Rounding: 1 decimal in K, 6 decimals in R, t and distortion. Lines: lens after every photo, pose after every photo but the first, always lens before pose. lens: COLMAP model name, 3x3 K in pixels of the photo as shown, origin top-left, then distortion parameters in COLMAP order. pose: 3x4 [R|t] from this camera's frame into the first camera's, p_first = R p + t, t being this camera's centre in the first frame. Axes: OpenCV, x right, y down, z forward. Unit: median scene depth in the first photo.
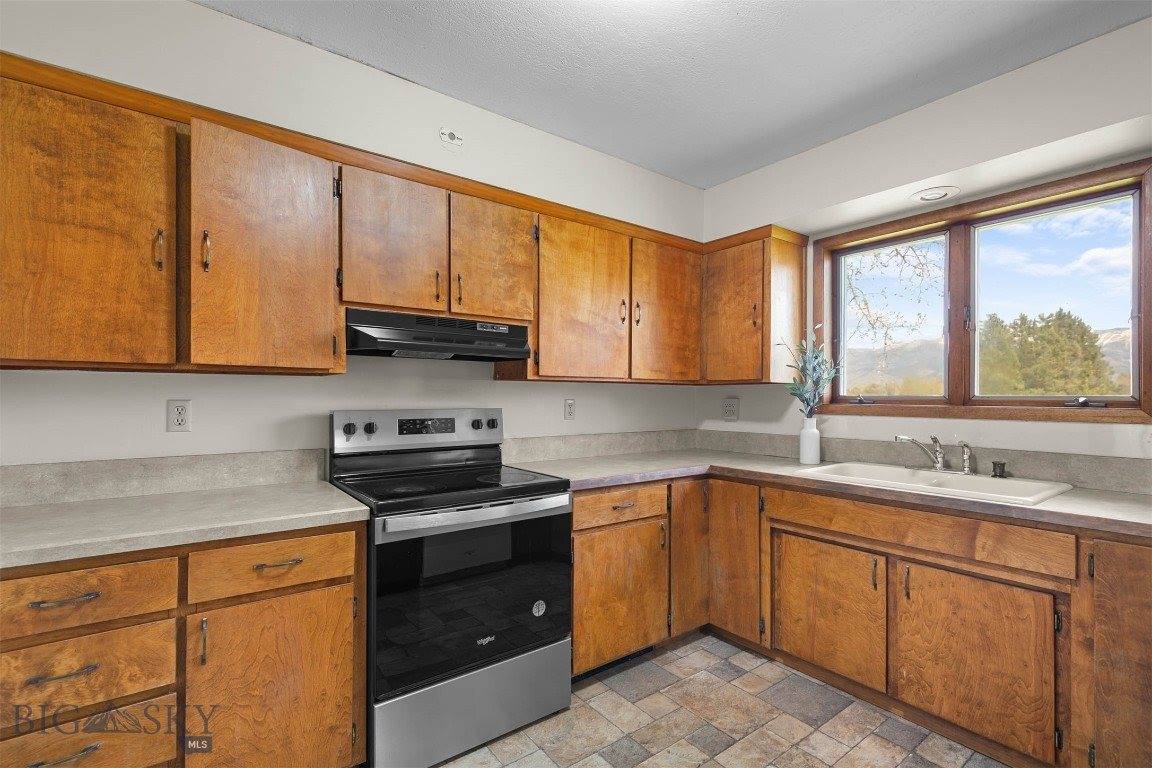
lens RADIAL K [[526.4, 0, 573.8], [0, 526.4, 393.3], [0, 0, 1]] dist [0.005620, -0.000184]
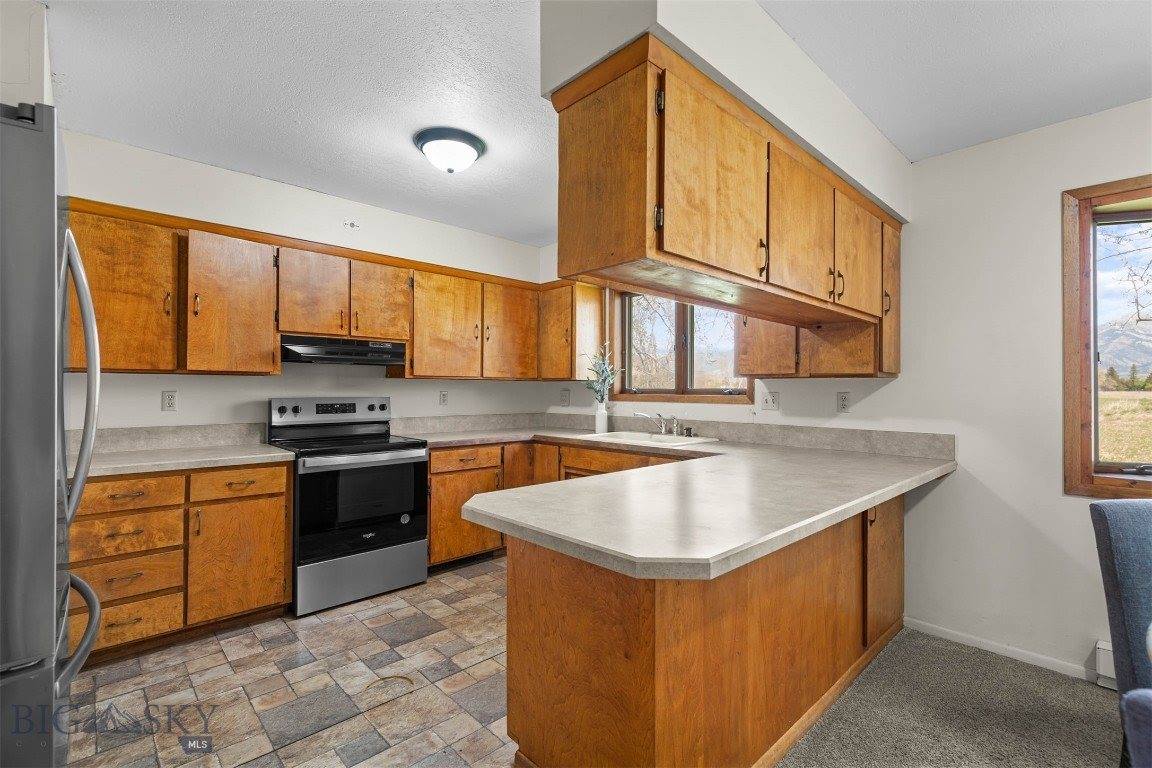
lens RADIAL K [[526.4, 0, 579.5], [0, 526.4, 380.9], [0, 0, 1]] dist [0.005620, -0.000184]
pose [[0.992850, 0.002402, 0.119348, 0.267586], [-0.001169, 0.999945, -0.010395, -0.002351], [-0.119366, 0.010181, 0.992798, -0.671918]]
